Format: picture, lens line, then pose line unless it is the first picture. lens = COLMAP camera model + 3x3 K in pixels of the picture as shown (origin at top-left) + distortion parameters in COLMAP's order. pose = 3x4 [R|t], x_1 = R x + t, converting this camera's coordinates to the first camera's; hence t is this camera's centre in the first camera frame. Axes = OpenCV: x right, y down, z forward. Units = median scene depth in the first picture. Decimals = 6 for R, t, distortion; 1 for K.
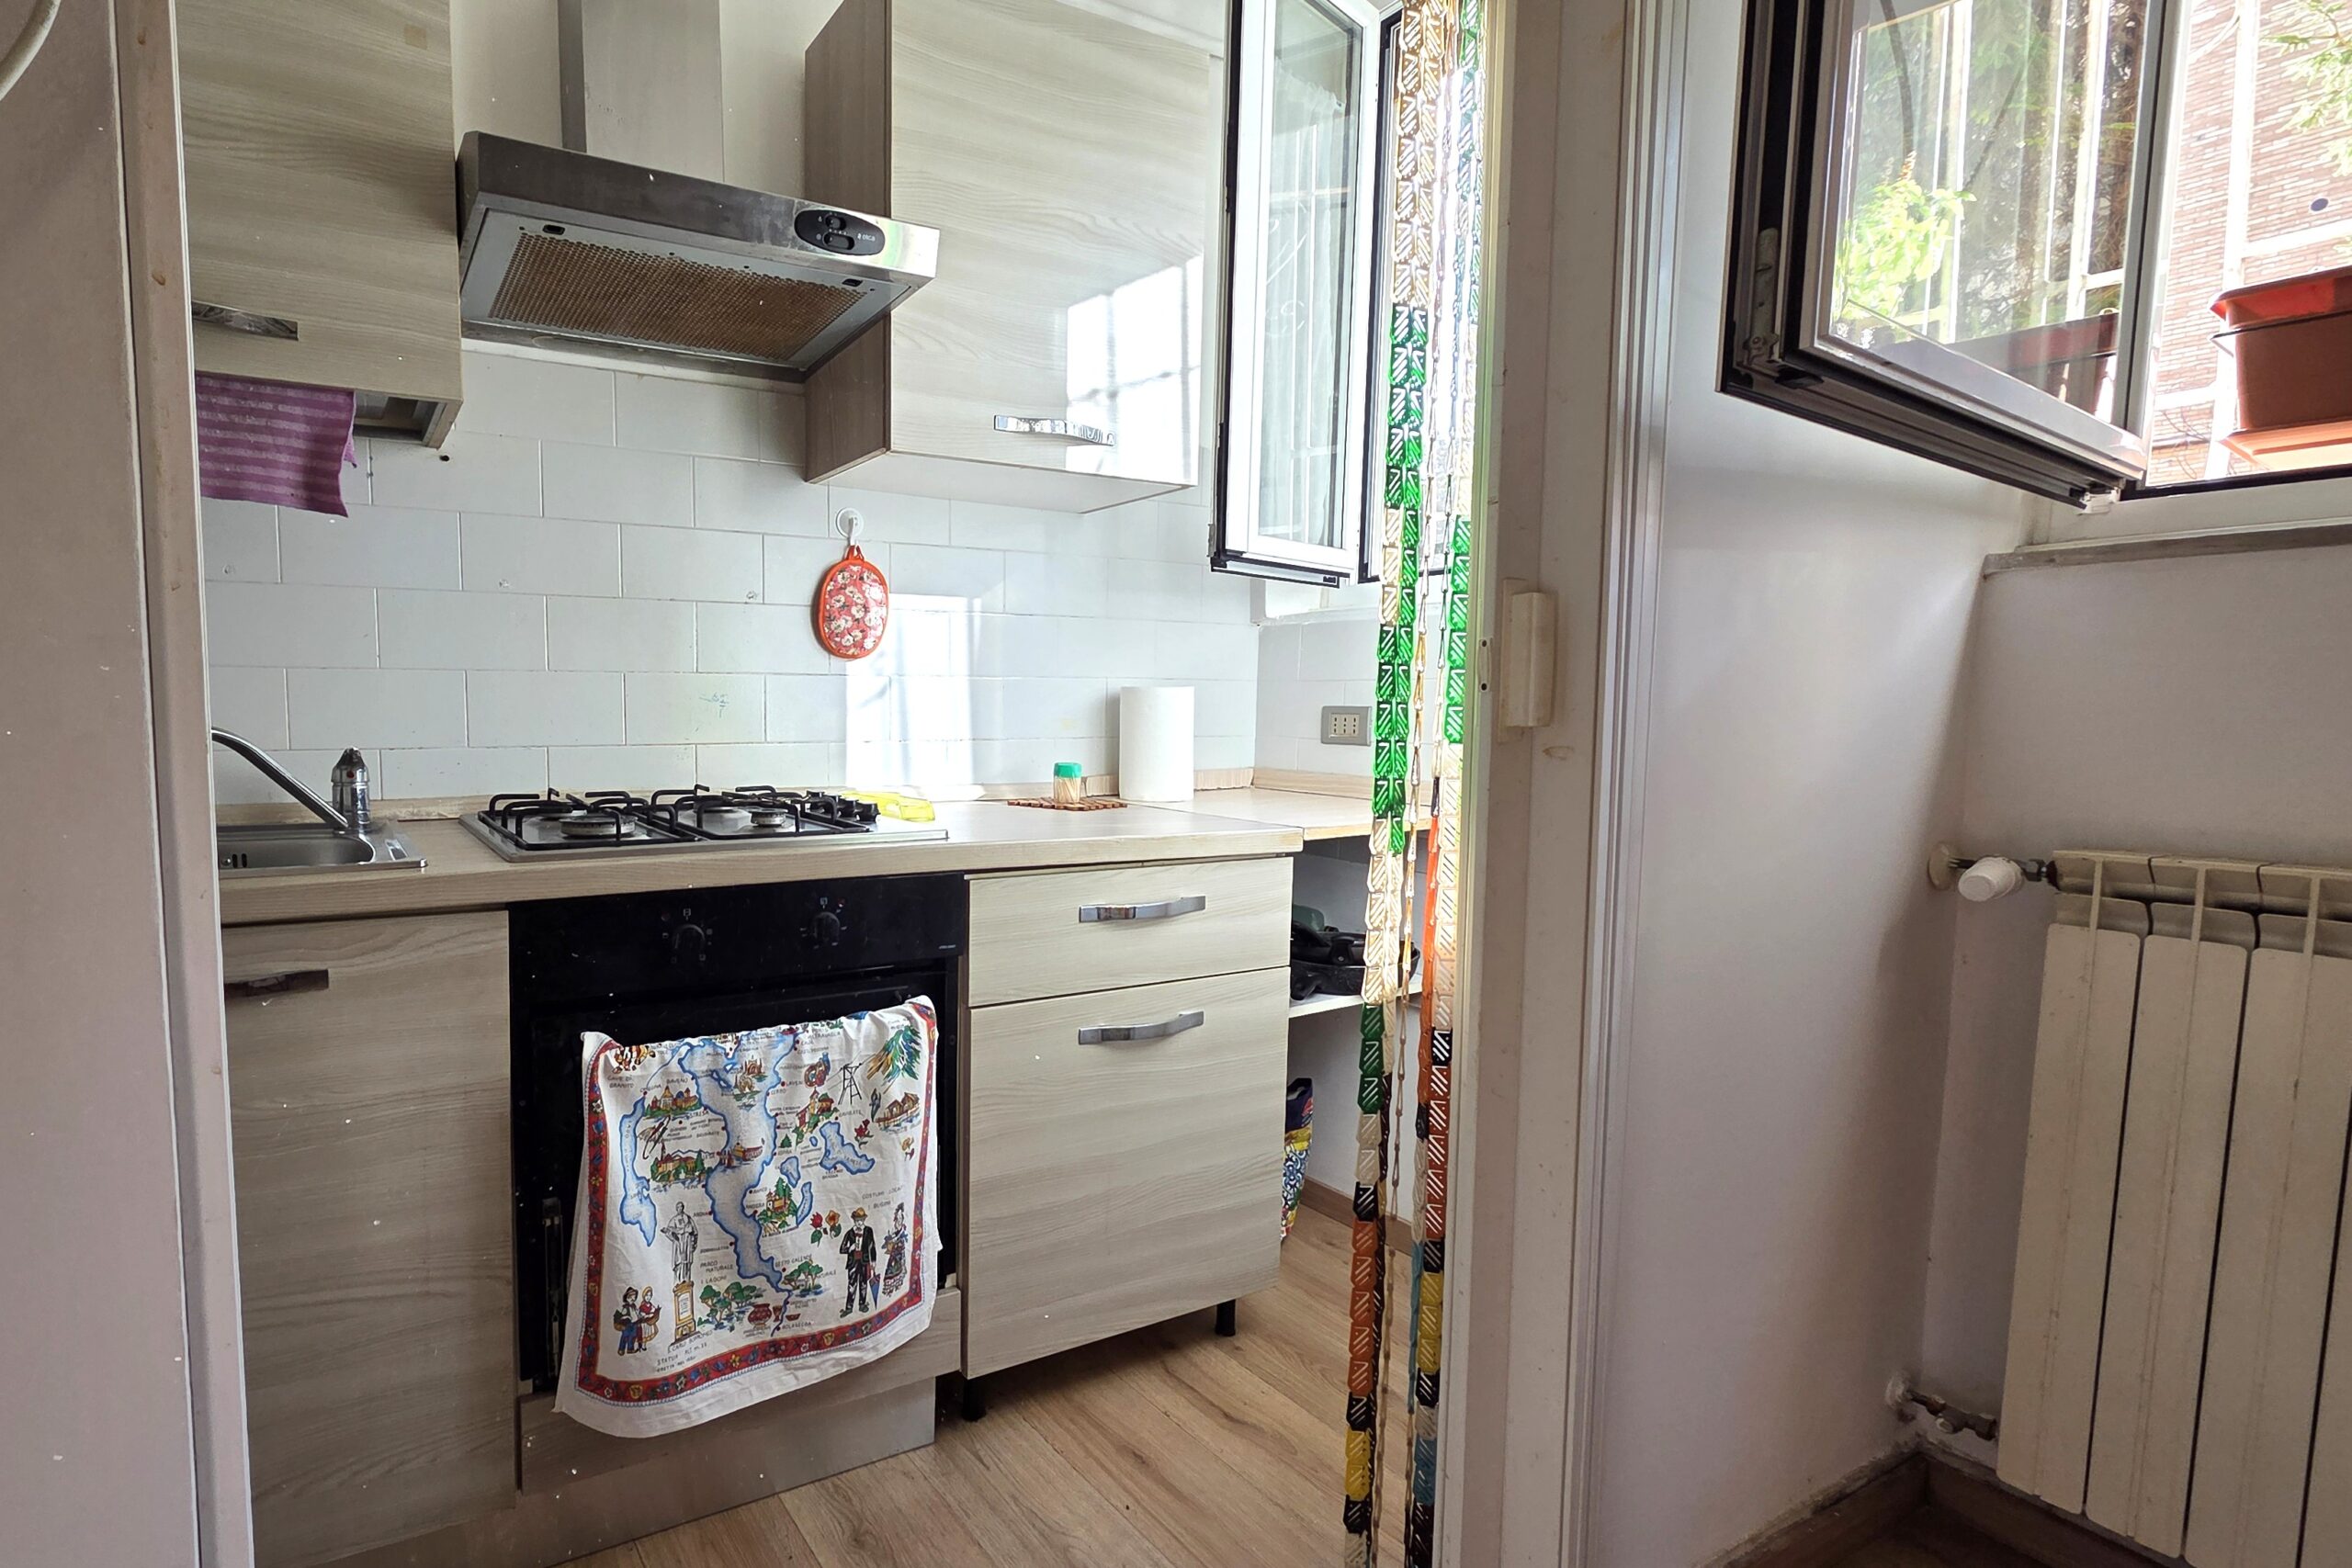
lens RADIAL K [[1125.2, 0, 1099.4], [0, 1125.2, 752.4], [0, 0, 1]] dist [-0.002147, 0.000278]
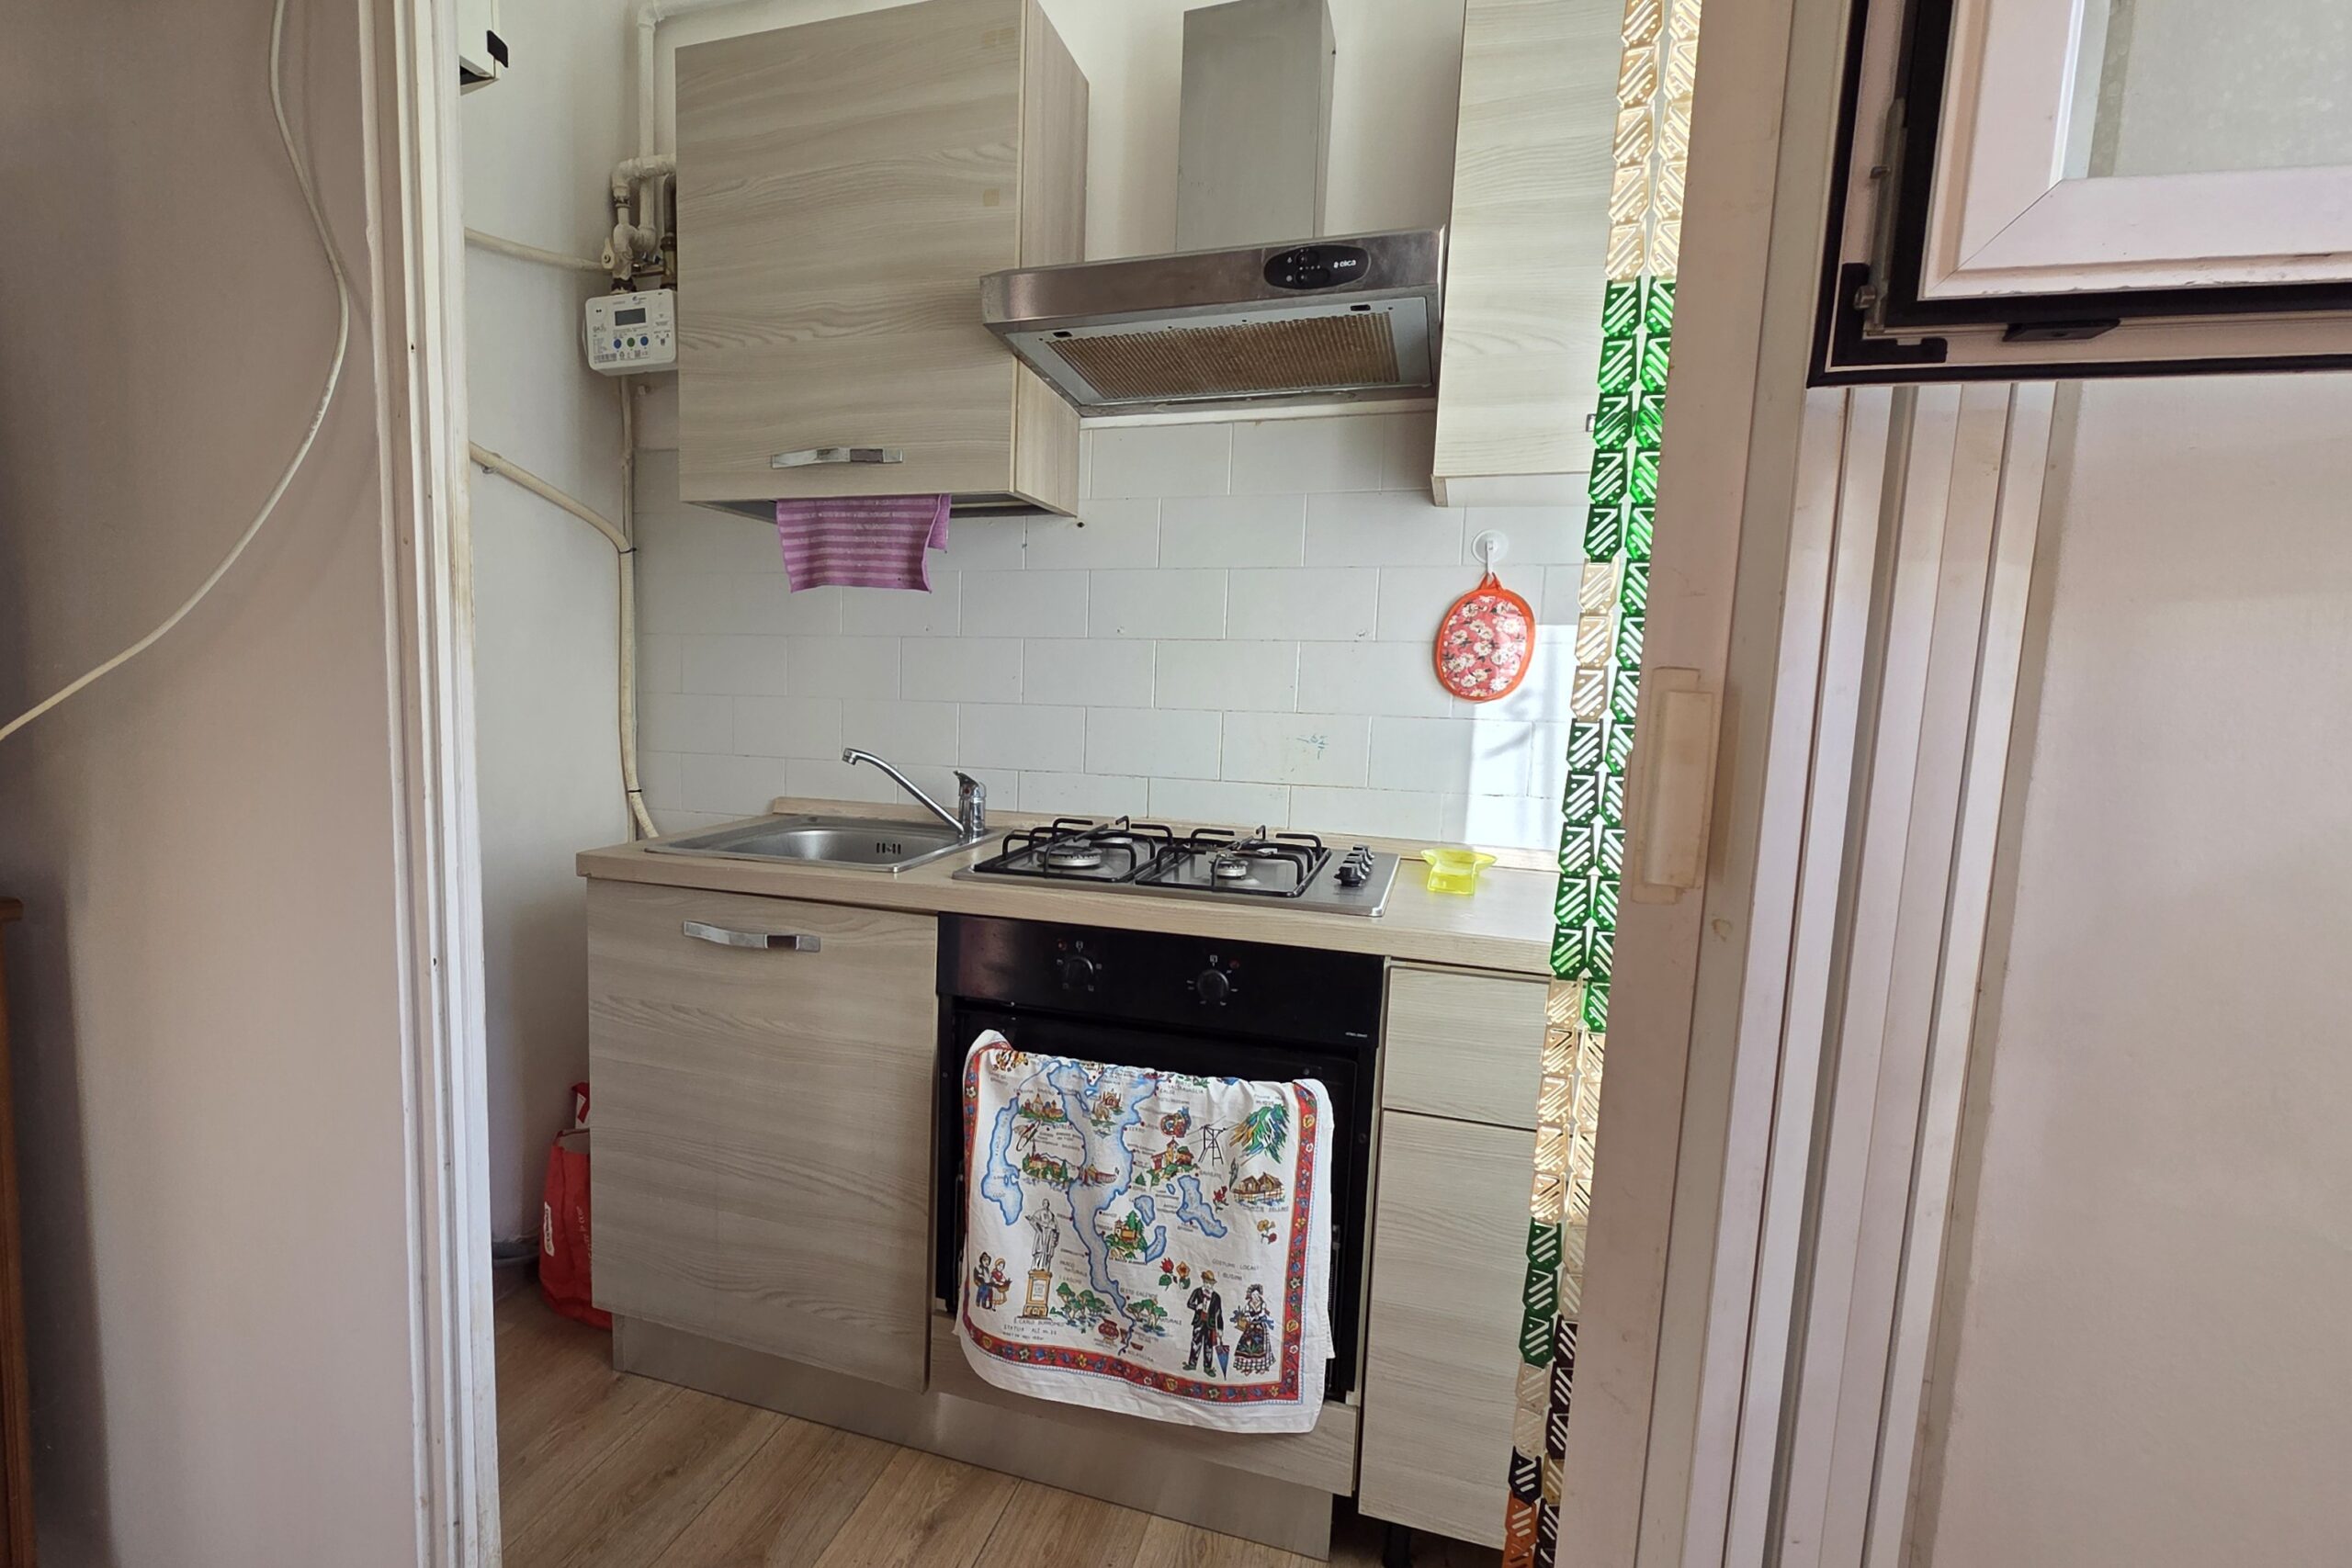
lens RADIAL K [[1219.4, 0, 984.2], [0, 1219.4, 787.0], [0, 0, 1]] dist [-0.003079, 0.000109]
pose [[0.658859, 0.080131, -0.747987, 0.437459], [-0.069132, 0.996553, 0.045866, -0.058239], [0.749084, 0.021490, 0.662127, 0.131084]]
